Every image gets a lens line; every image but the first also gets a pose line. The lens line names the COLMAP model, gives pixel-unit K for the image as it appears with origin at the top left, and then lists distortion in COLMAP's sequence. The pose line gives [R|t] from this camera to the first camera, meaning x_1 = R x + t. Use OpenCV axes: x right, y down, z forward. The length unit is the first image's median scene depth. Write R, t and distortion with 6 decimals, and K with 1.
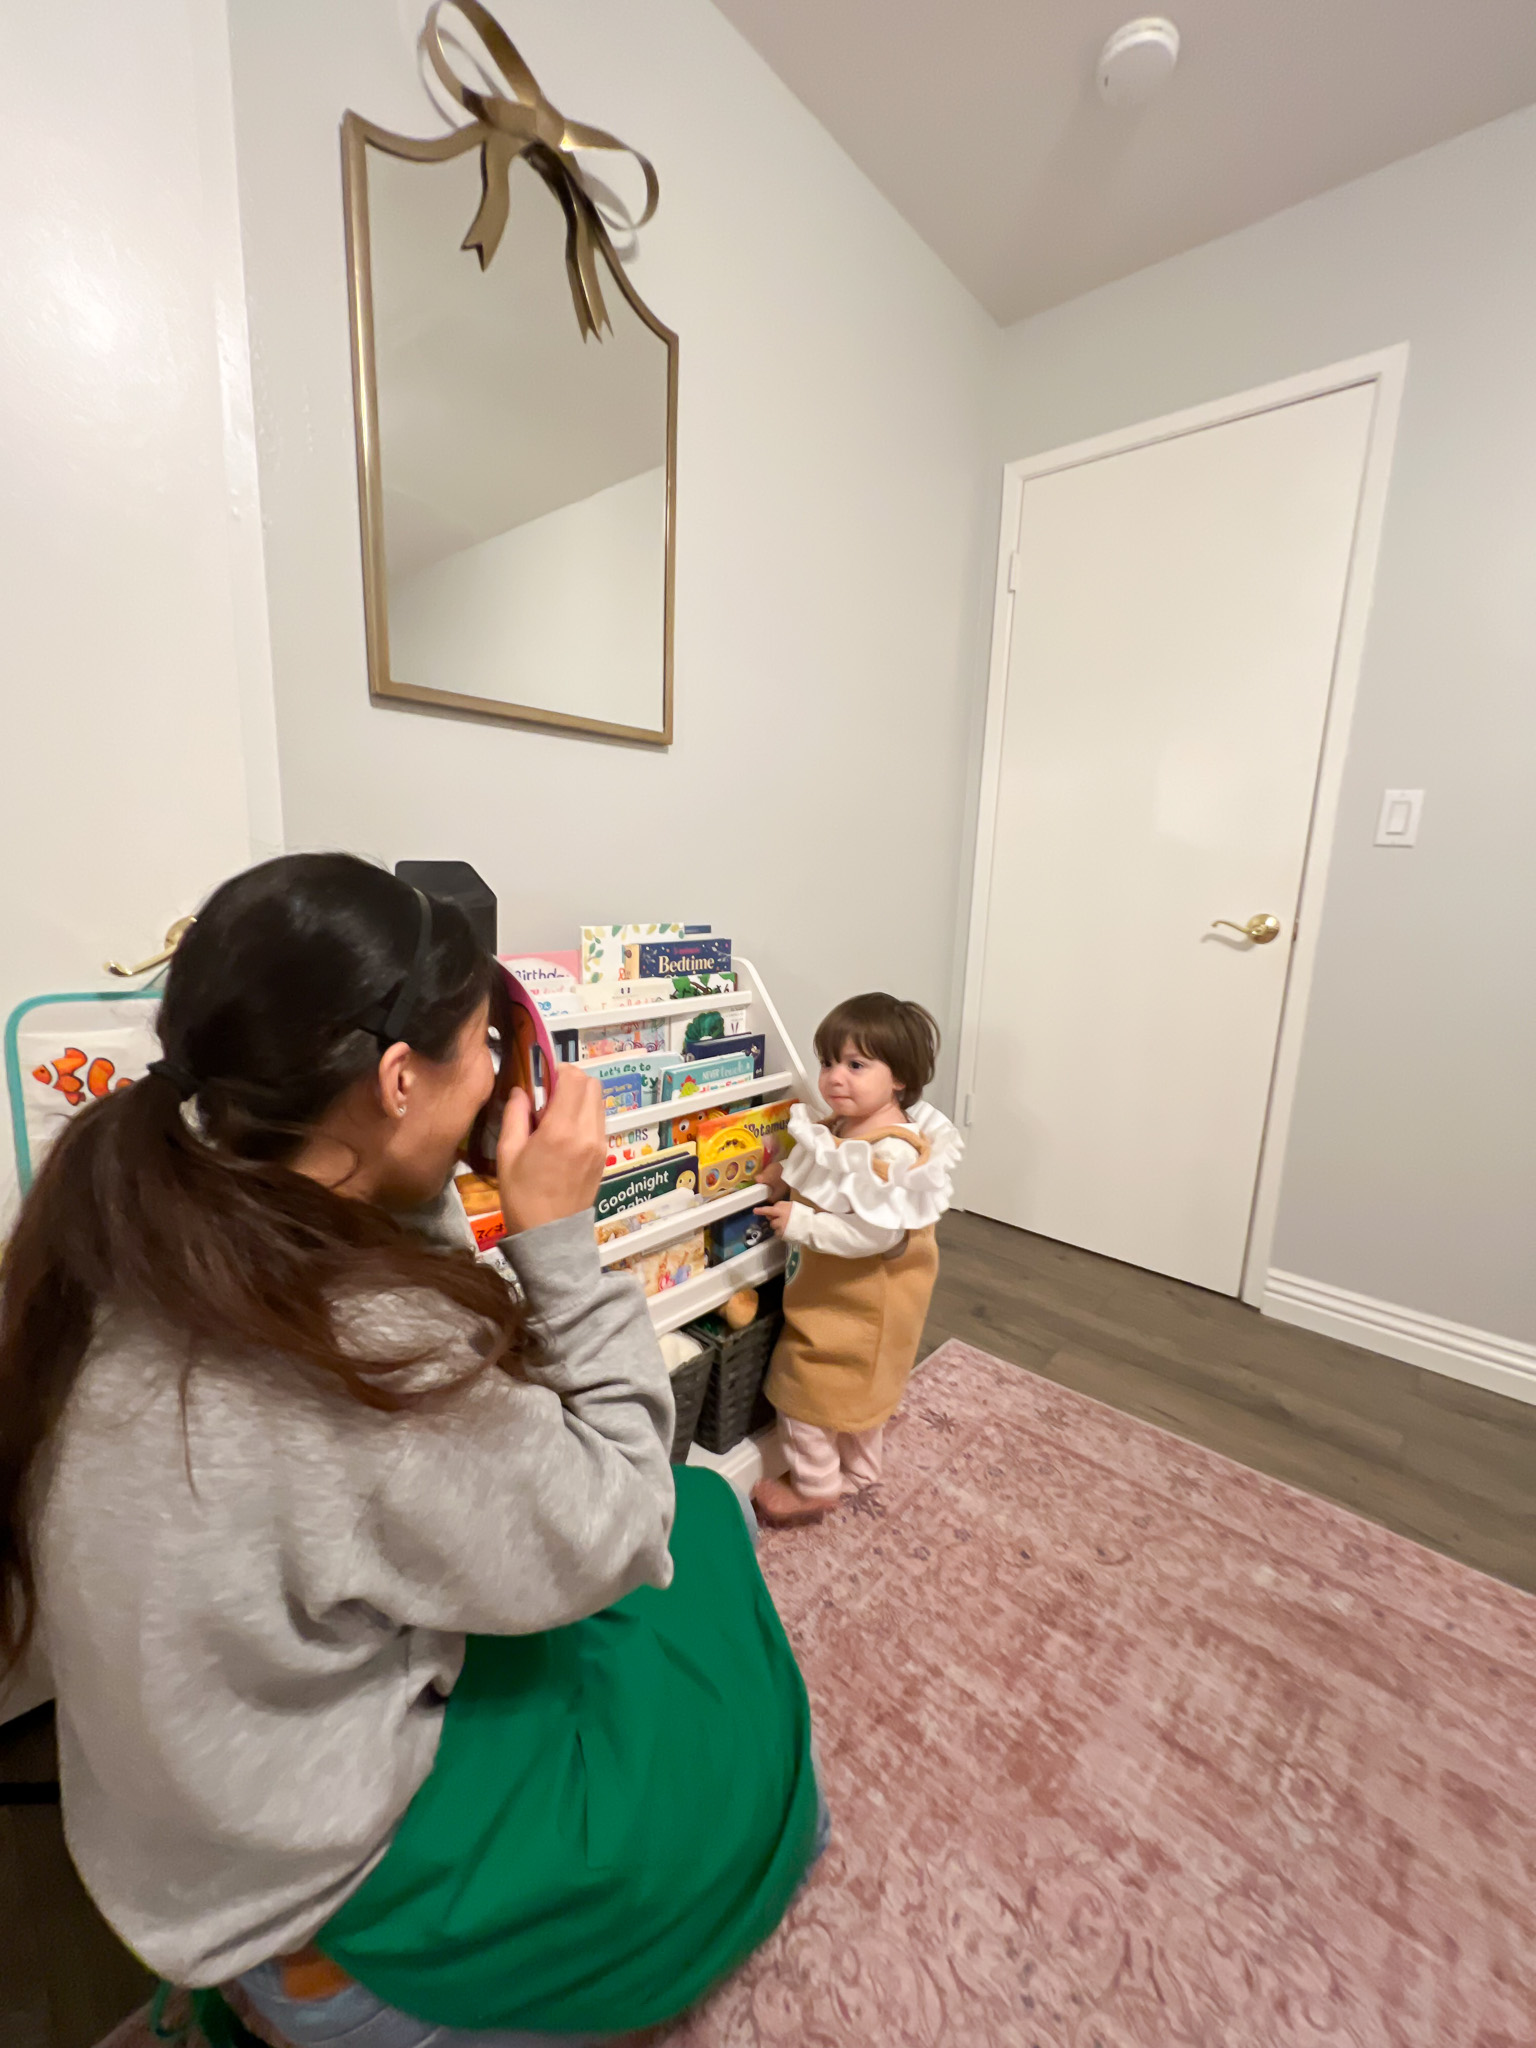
lens RADIAL K [[823.2, 0, 774.5], [0, 823.2, 1020.2], [0, 0, 1]] dist [-0.004123, 0.001557]
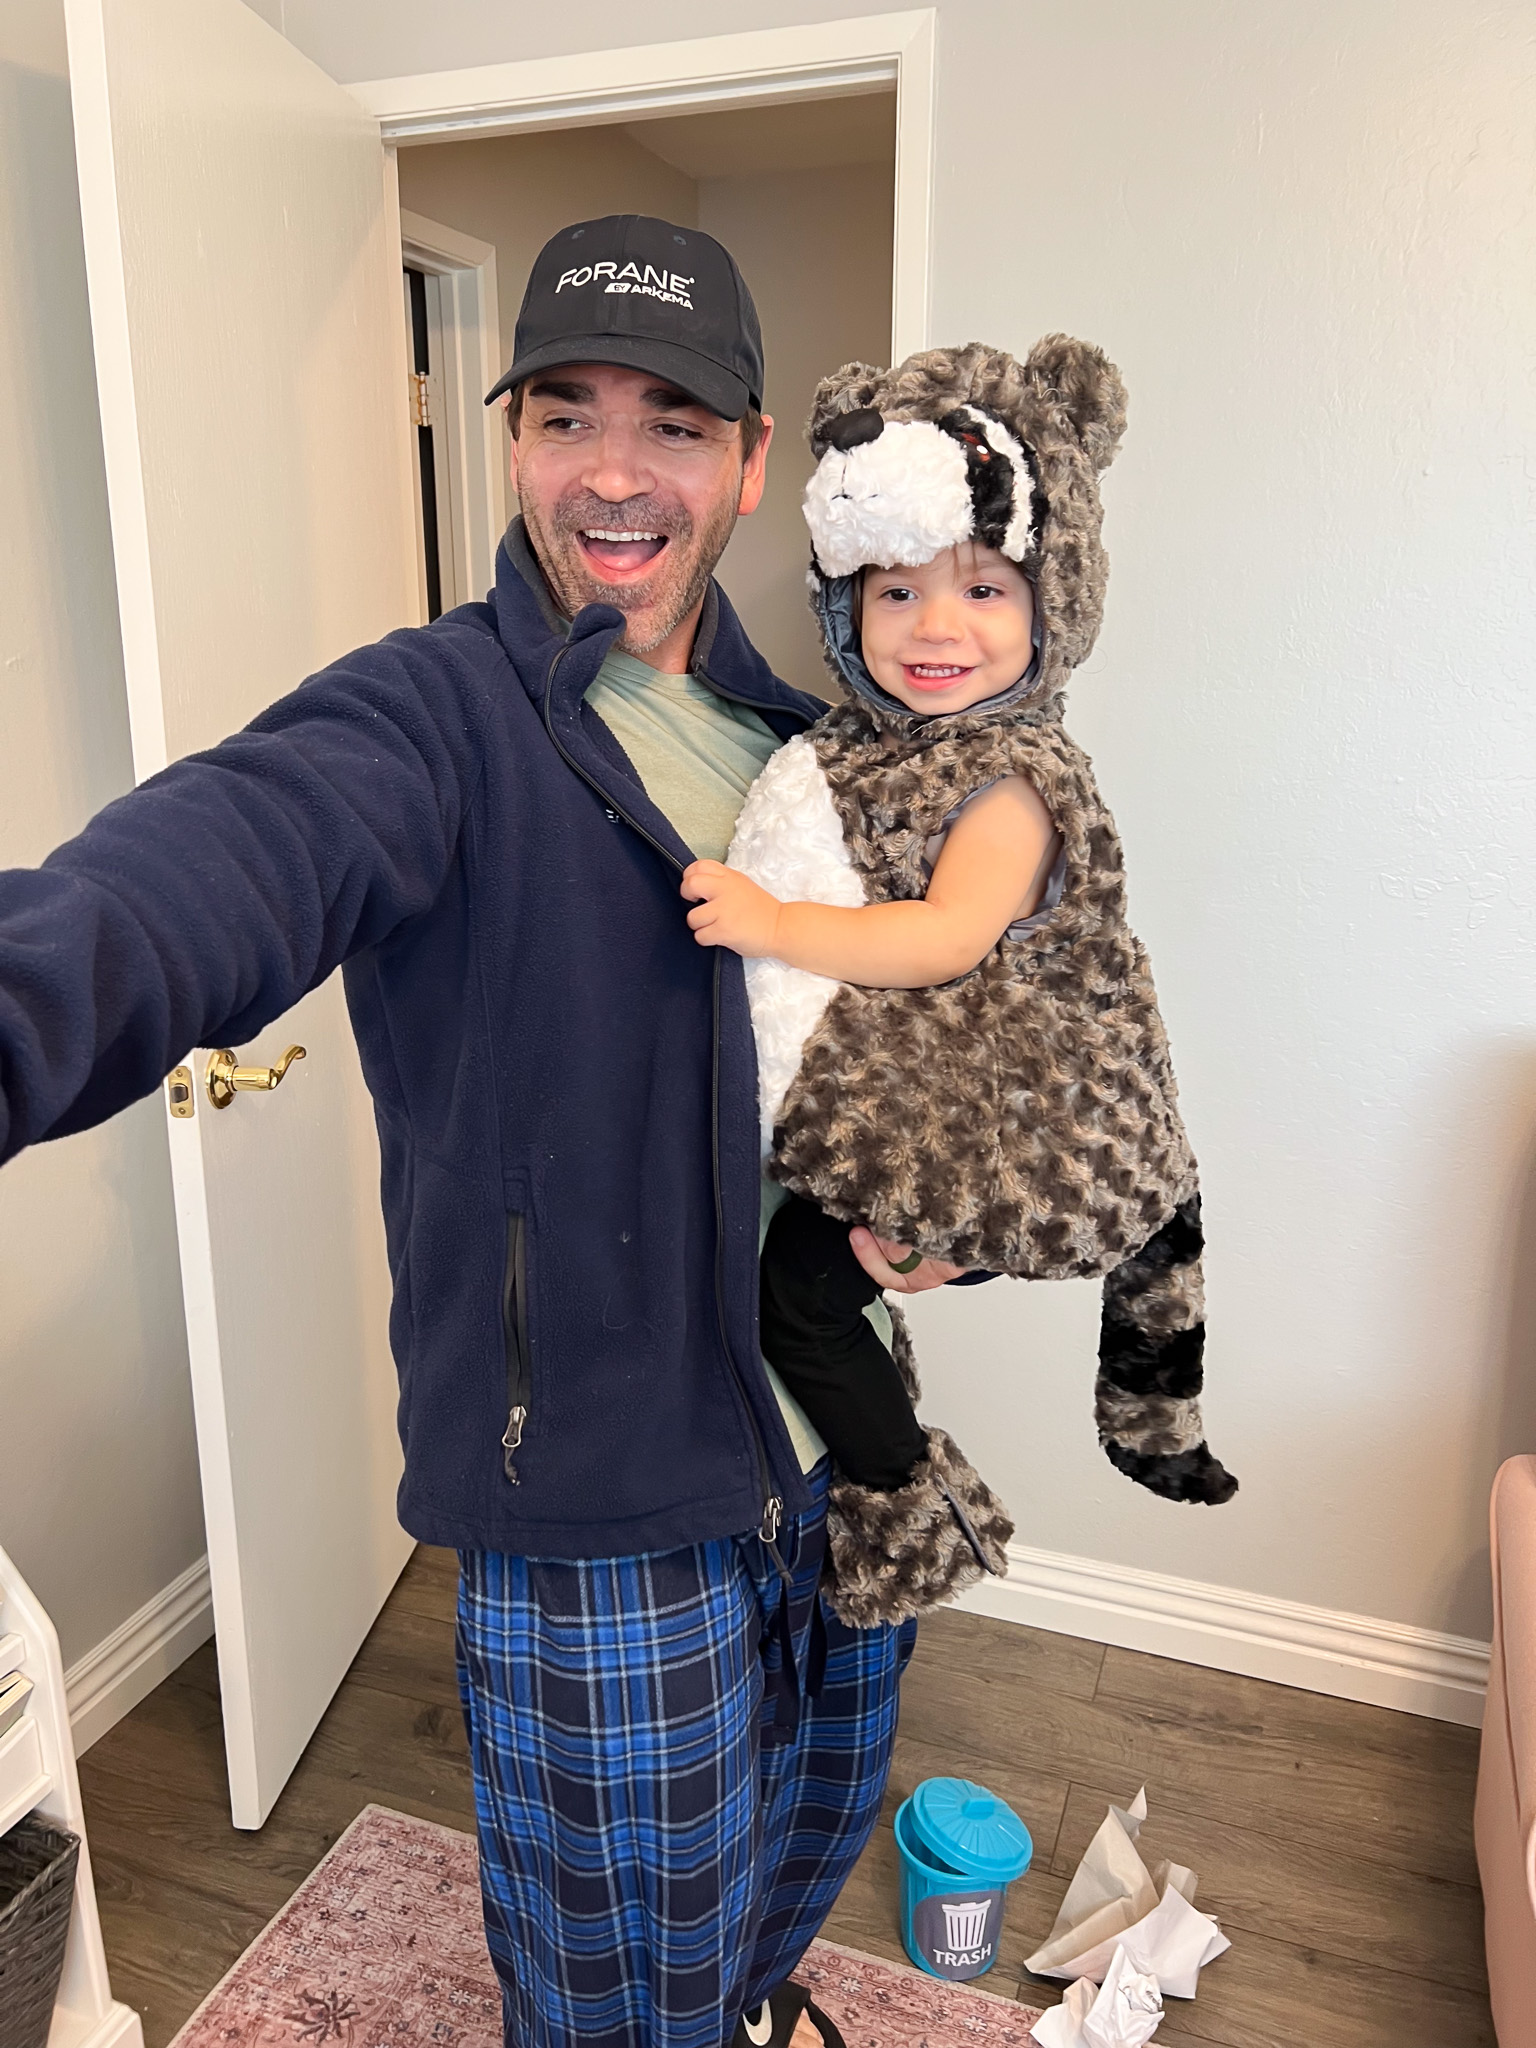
lens RADIAL K [[1536.6, 0, 758.2], [0, 1536.6, 1006.1], [0, 0, 1]] dist [0.056251, -0.075986]
pose [[0.934978, -0.119126, 0.334104, 0.243264], [0.095782, 0.991718, 0.085560, -0.277930], [-0.341530, -0.047996, 0.938645, -0.038755]]
